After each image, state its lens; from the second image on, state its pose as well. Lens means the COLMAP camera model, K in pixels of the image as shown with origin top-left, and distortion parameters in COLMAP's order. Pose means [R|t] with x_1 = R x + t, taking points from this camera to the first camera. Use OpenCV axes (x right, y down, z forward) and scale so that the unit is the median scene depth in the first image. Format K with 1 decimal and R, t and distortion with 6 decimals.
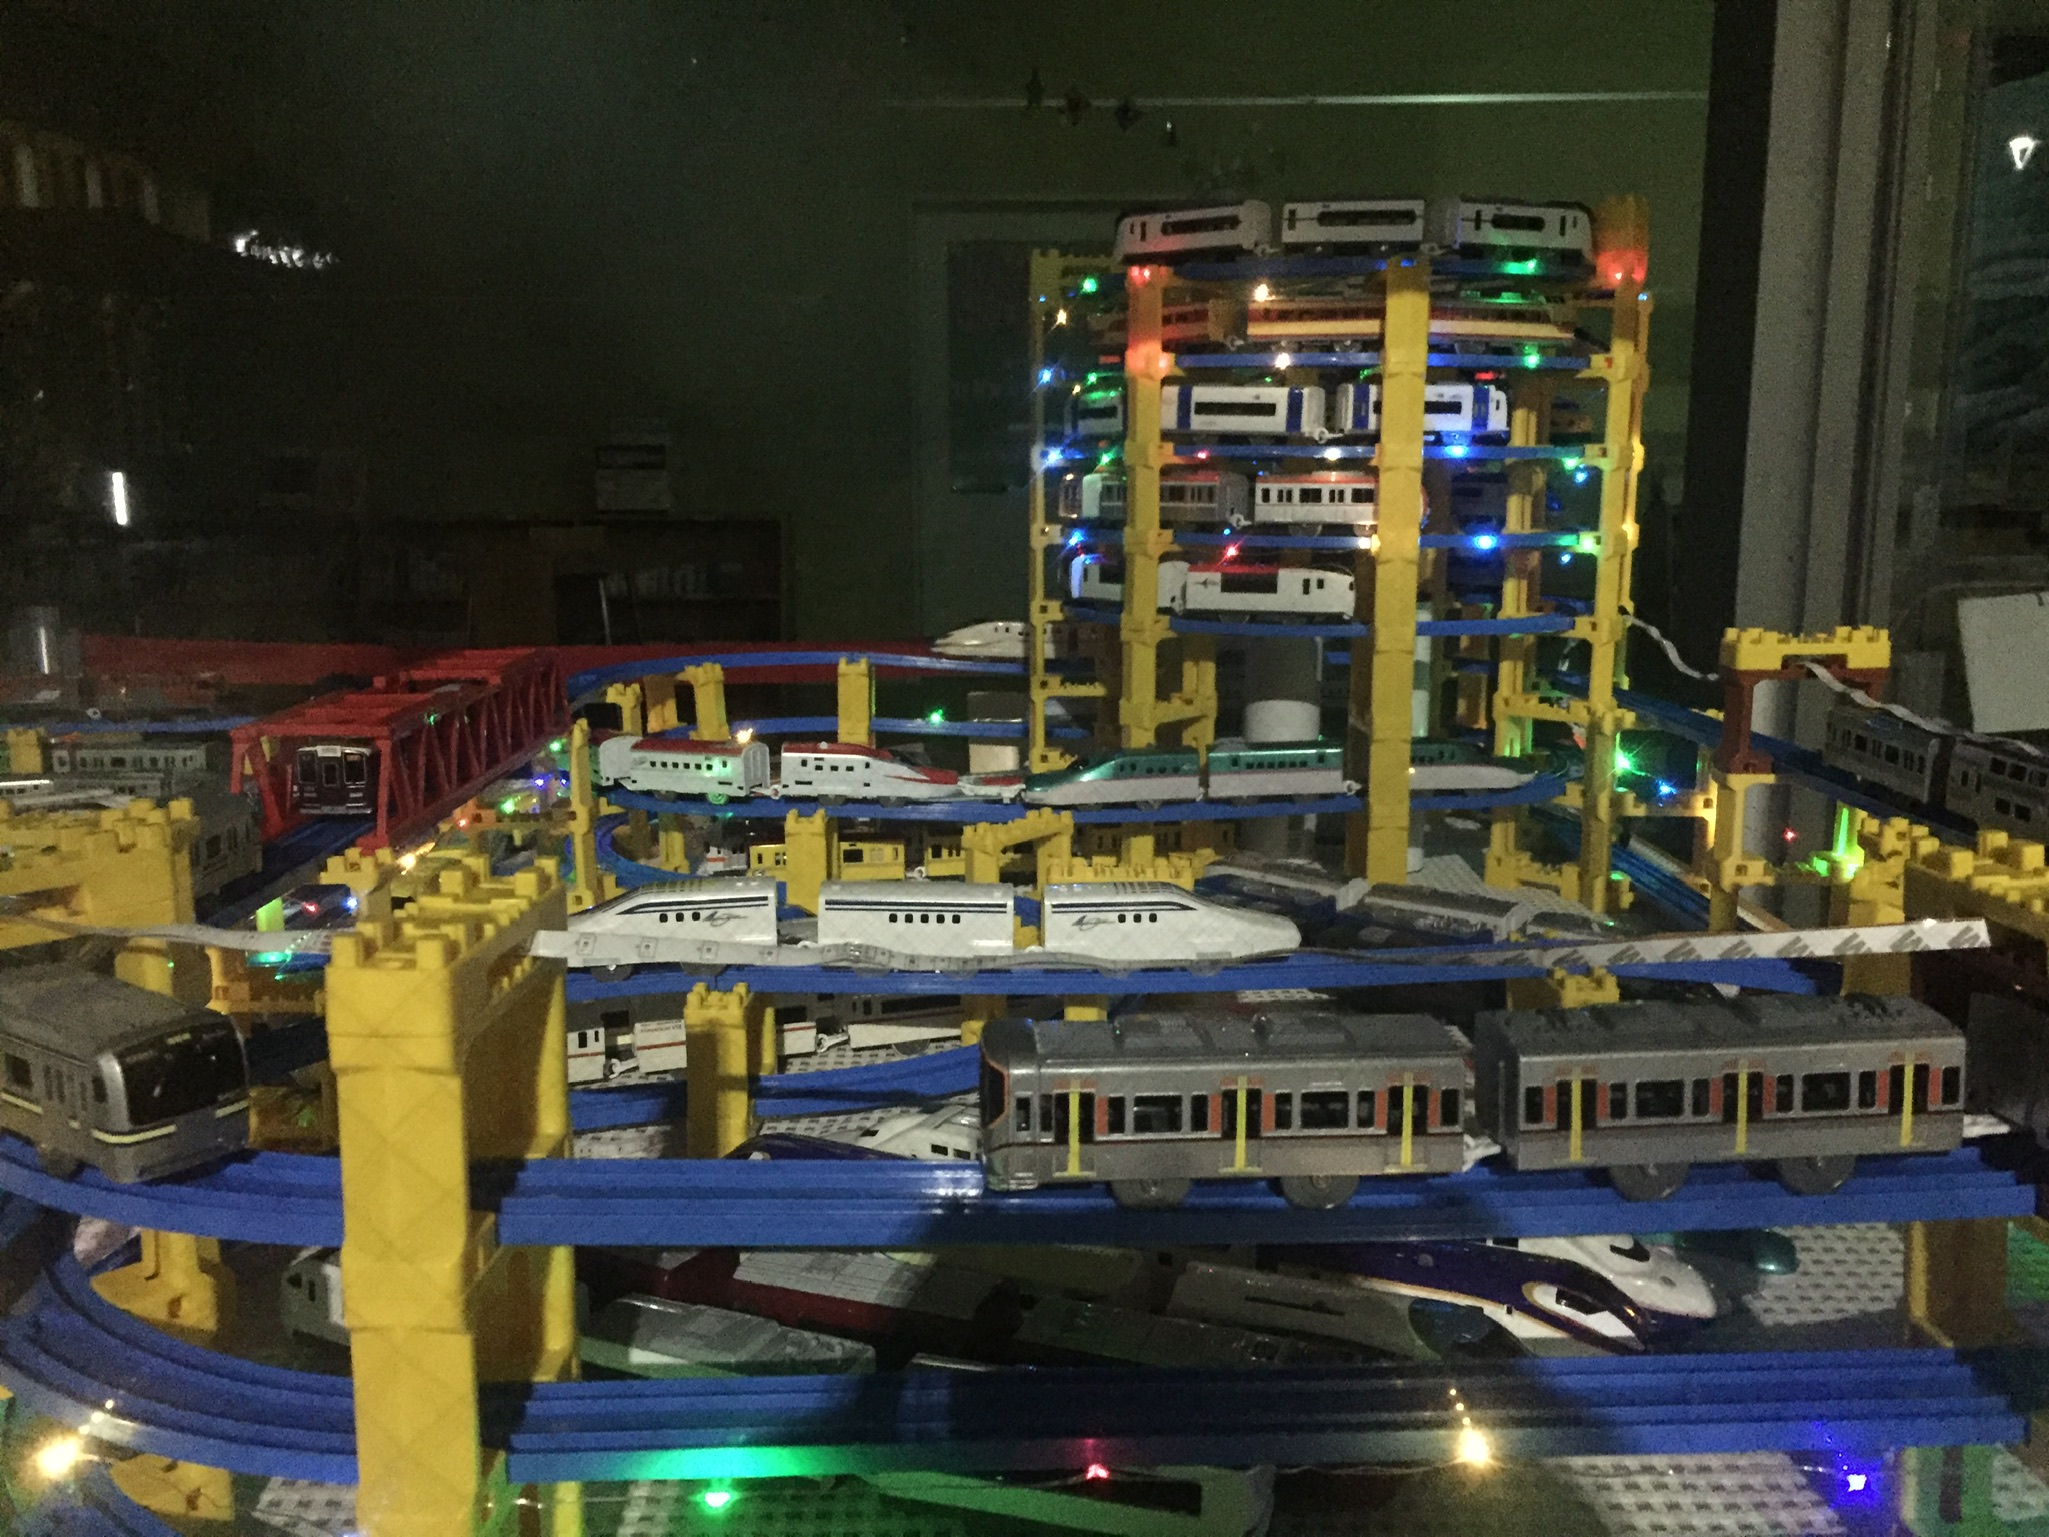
lens RADIAL K [[1728.2, 0, 1024.5], [0, 1728.2, 768.5], [0, 0, 1]] dist [0.000814, 0.000027]
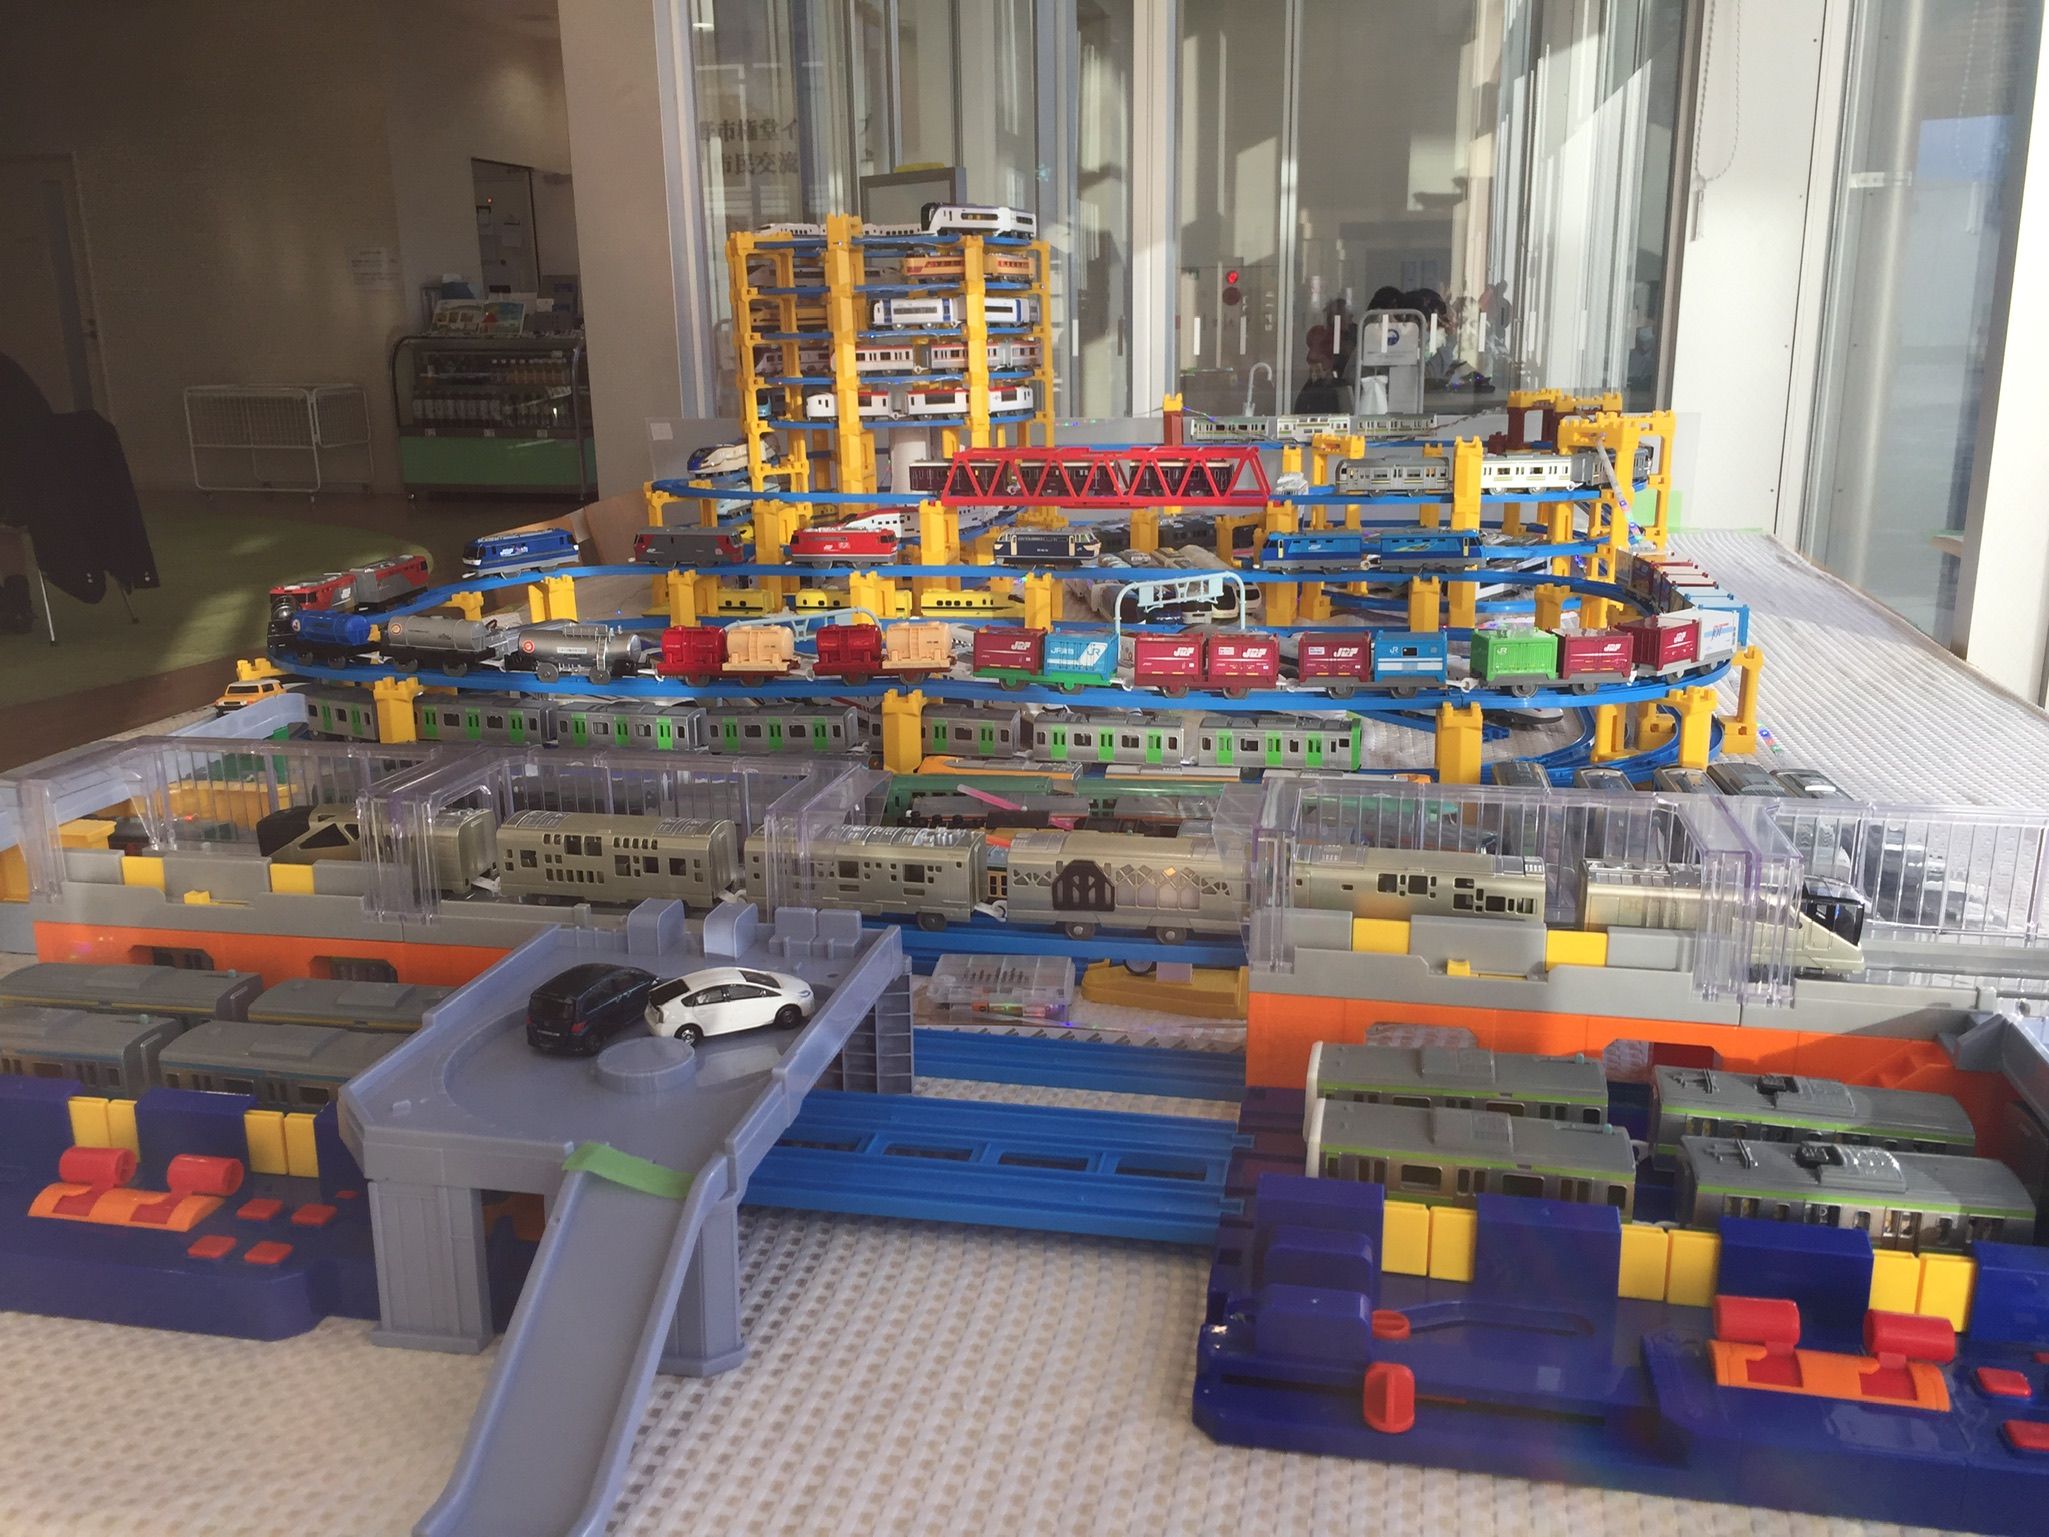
lens RADIAL K [[1728.2, 0, 1024.5], [0, 1728.2, 768.5], [0, 0, 1]] dist [0.000814, 0.000027]
pose [[0.217732, -0.244130, 0.944983, -1.896911], [0.183993, 0.961119, 0.205905, -0.099652], [-0.958509, 0.129038, 0.254185, 0.511436]]
